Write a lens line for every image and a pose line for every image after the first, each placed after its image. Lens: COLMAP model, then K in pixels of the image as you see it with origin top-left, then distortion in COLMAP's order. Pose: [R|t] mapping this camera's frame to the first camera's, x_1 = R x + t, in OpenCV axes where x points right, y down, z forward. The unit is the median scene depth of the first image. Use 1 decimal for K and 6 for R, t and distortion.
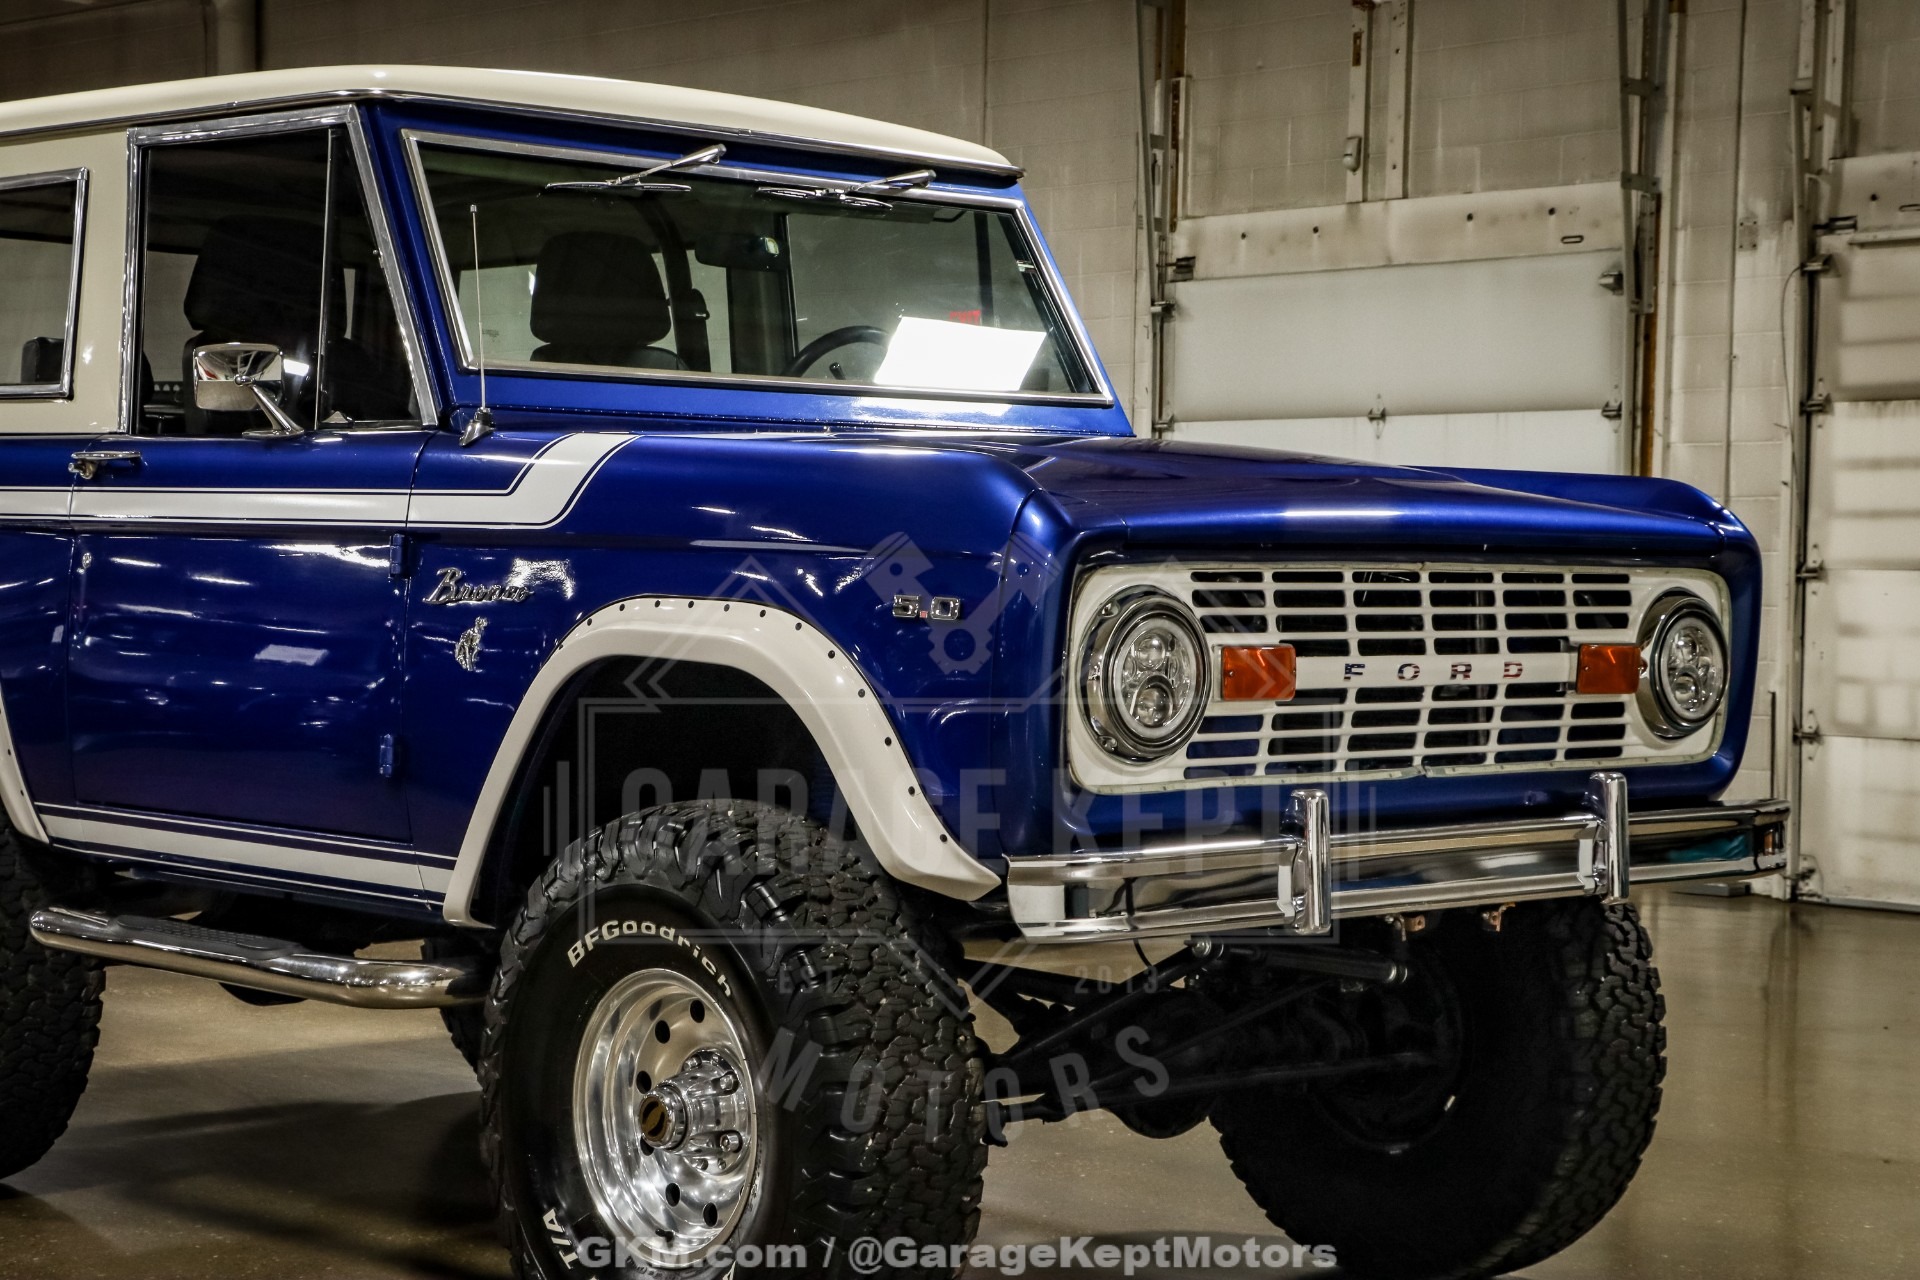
lens RADIAL K [[3477.7, 0, 952.3], [0, 3477.7, 636.3], [0, 0, 1]] dist [0.147445, 0.533541]
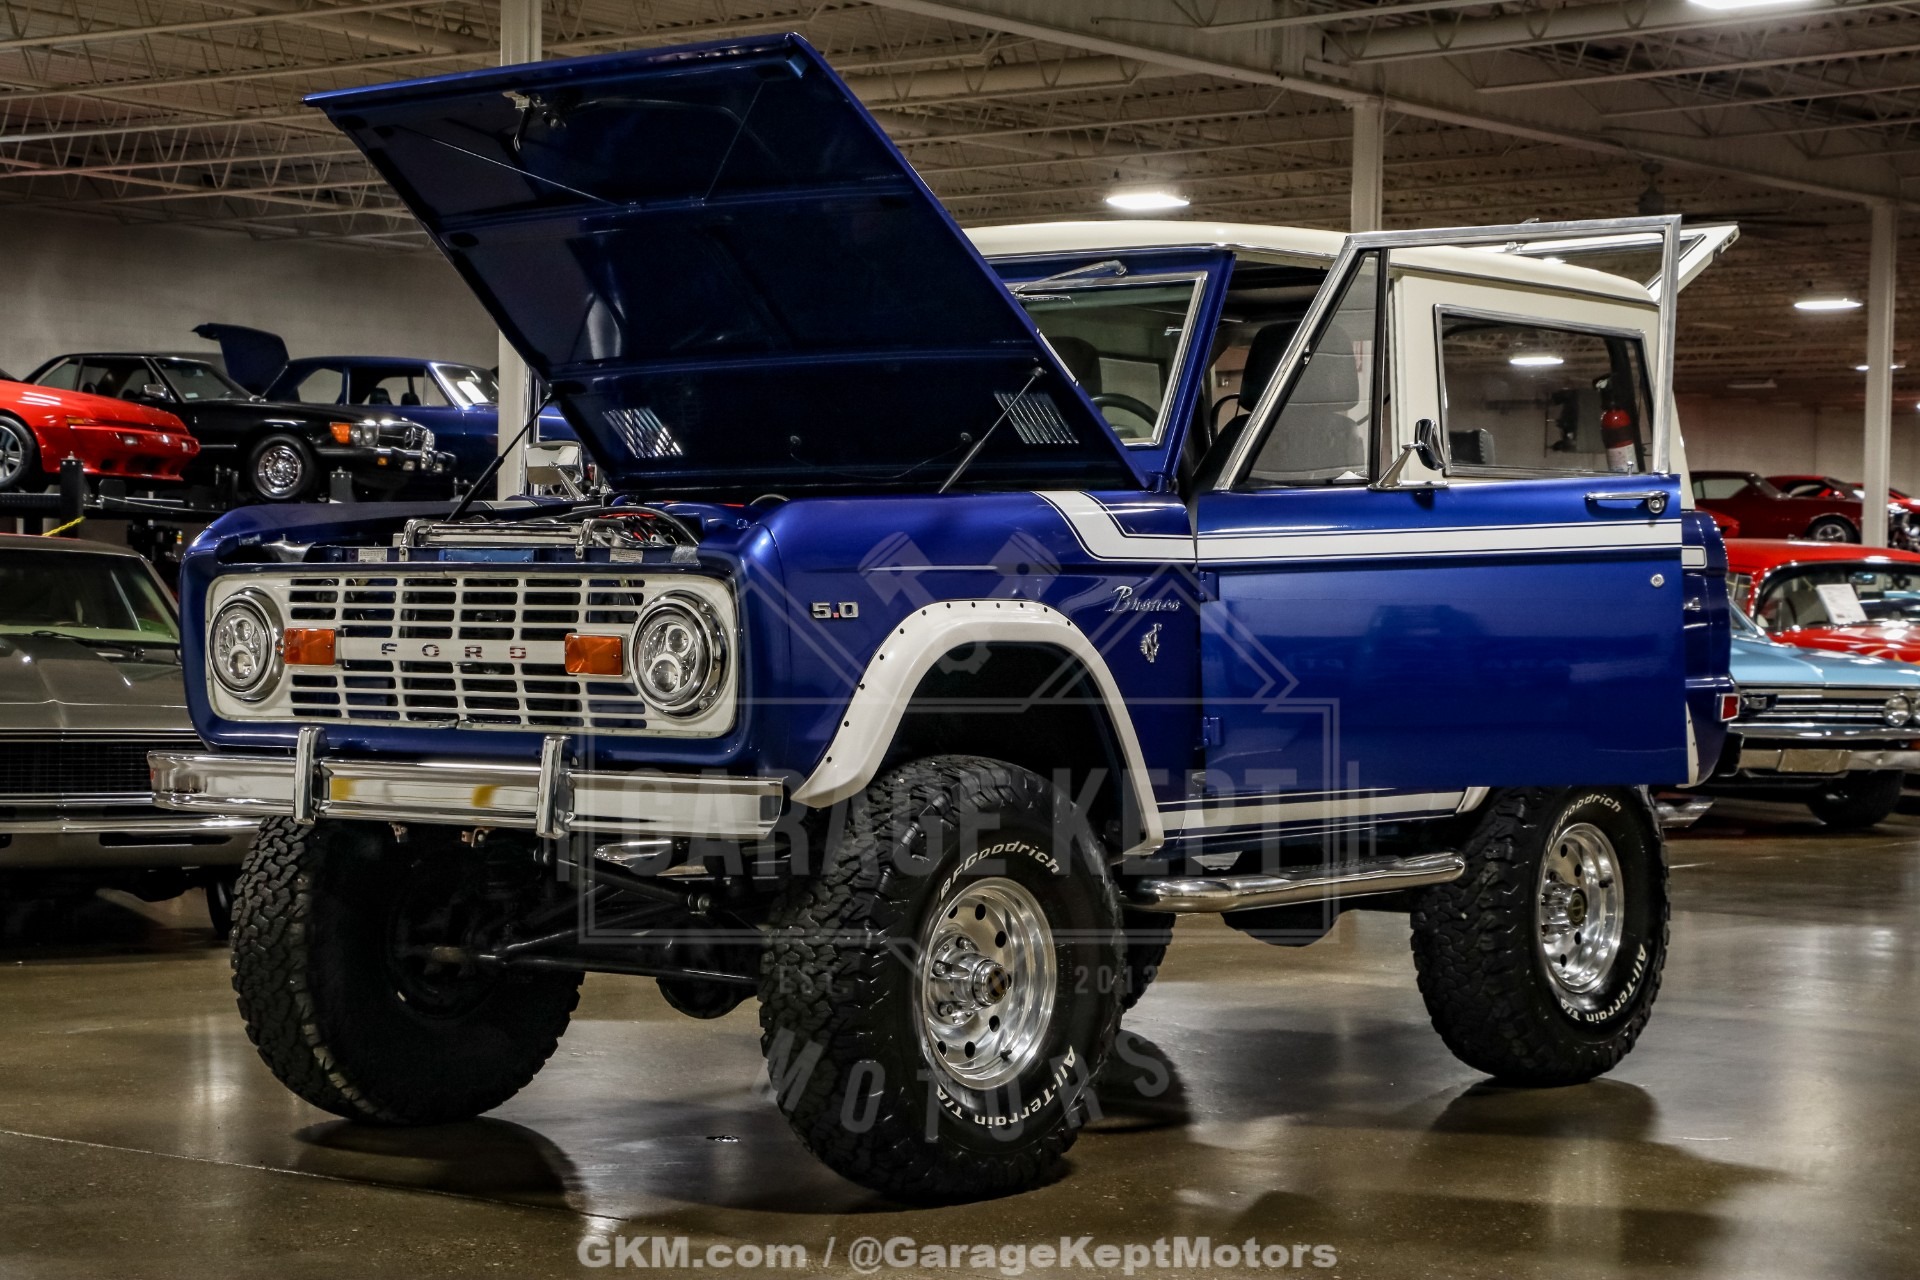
lens RADIAL K [[3624.8, 0, 960.0], [0, 3624.8, 640.0], [0, 0, 1]] dist [0.178402, 0.471583]
pose [[0.146668, -0.003337, -0.989180, 1.387296], [-0.030741, 0.999496, -0.007930, 0.009586], [0.988708, 0.031572, 0.146492, 0.871353]]
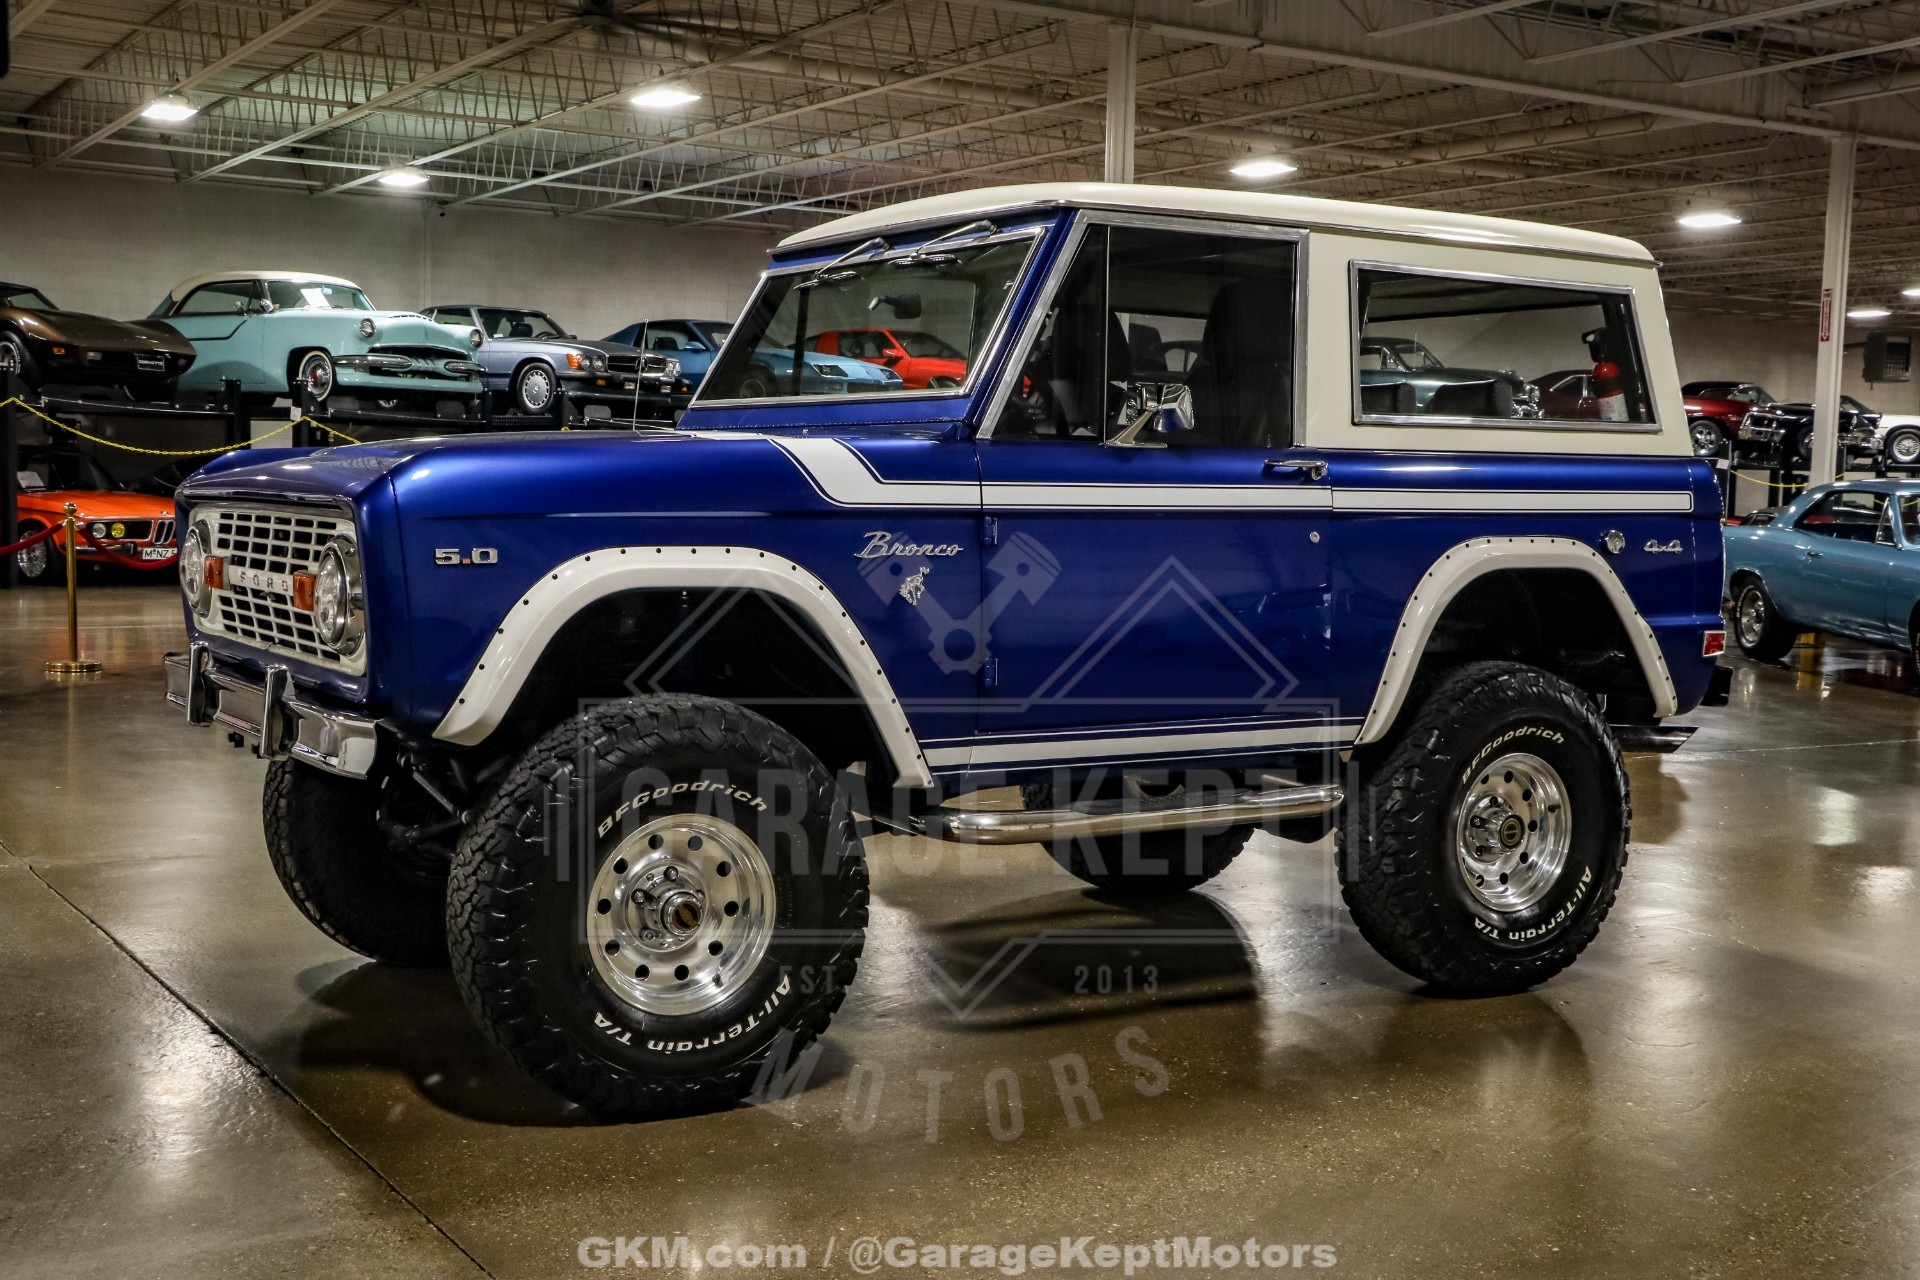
lens RADIAL K [[2200.0, 0, 983.2], [0, 2200.0, 639.1], [0, 0, 1]] dist [-0.090427, 0.440708]
pose [[-0.189664, 0.051087, -0.980519, 0.897740], [-0.047575, 0.996994, 0.061148, -0.033782], [0.980696, 0.058246, -0.186663, 1.313168]]
